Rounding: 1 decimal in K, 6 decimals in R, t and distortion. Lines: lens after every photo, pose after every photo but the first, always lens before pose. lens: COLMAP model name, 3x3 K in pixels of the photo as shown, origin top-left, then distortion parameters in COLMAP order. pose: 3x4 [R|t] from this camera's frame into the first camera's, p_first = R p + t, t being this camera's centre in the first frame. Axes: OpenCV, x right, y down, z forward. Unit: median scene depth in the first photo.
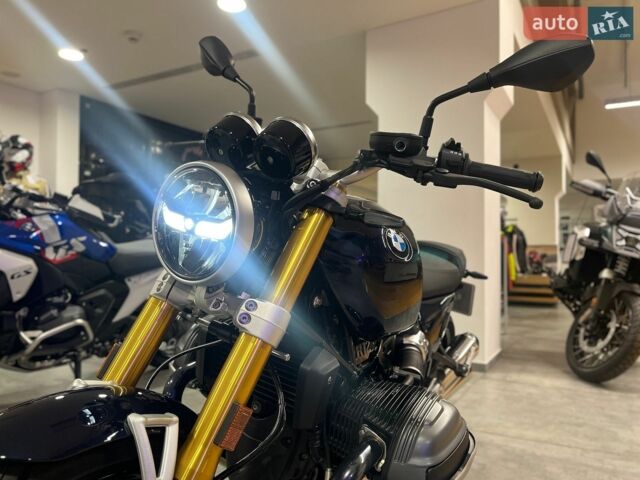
lens RADIAL K [[486.9, 0, 322.0], [0, 486.9, 240.8], [0, 0, 1]] dist [0.068132, -0.100860]
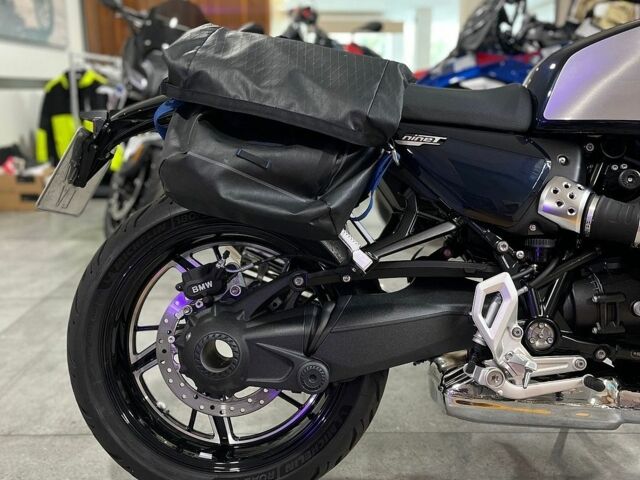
lens RADIAL K [[654.0, 0, 323.5], [0, 654.0, 242.9], [0, 0, 1]] dist [0.028281, 0.000000]
pose [[0.506361, 0.192121, -0.840648, 0.308947], [0.026657, 0.970912, 0.237948, 0.000433], [0.861909, -0.142897, 0.486510, -0.023172]]
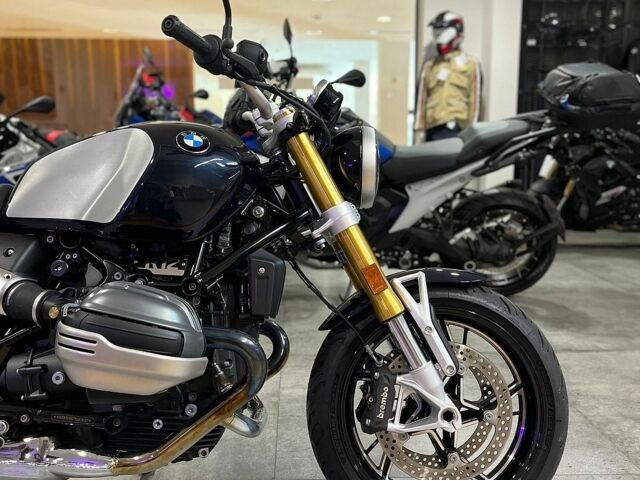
lens RADIAL K [[651.4, 0, 319.3], [0, 651.4, 245.7], [0, 0, 1]] dist [0.023024, 0.000000]
pose [[0.526985, 0.134376, -0.839184, 0.590652], [0.033607, 0.983354, 0.178565, -0.035635], [0.849210, -0.122303, 0.513697, 0.299353]]
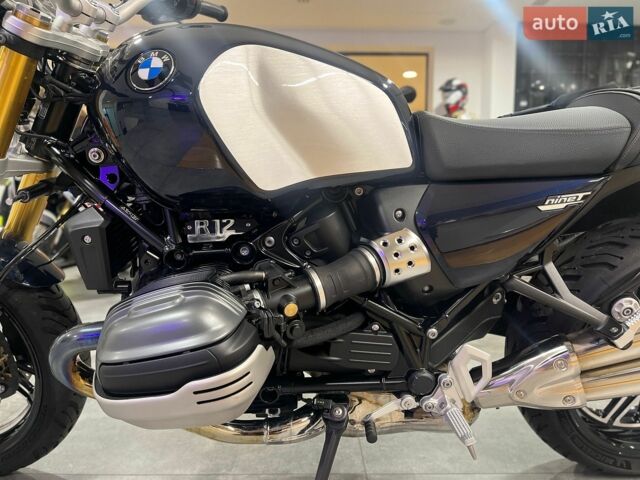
lens RADIAL K [[486.9, 0, 319.8], [0, 486.9, 242.1], [0, 0, 1]] dist [0.068132, -0.100860]
pose [[0.509729, 0.064736, -0.857896, 0.367057], [0.025478, 0.995592, 0.090264, 0.079730], [0.859958, -0.067868, 0.505833, 0.334285]]
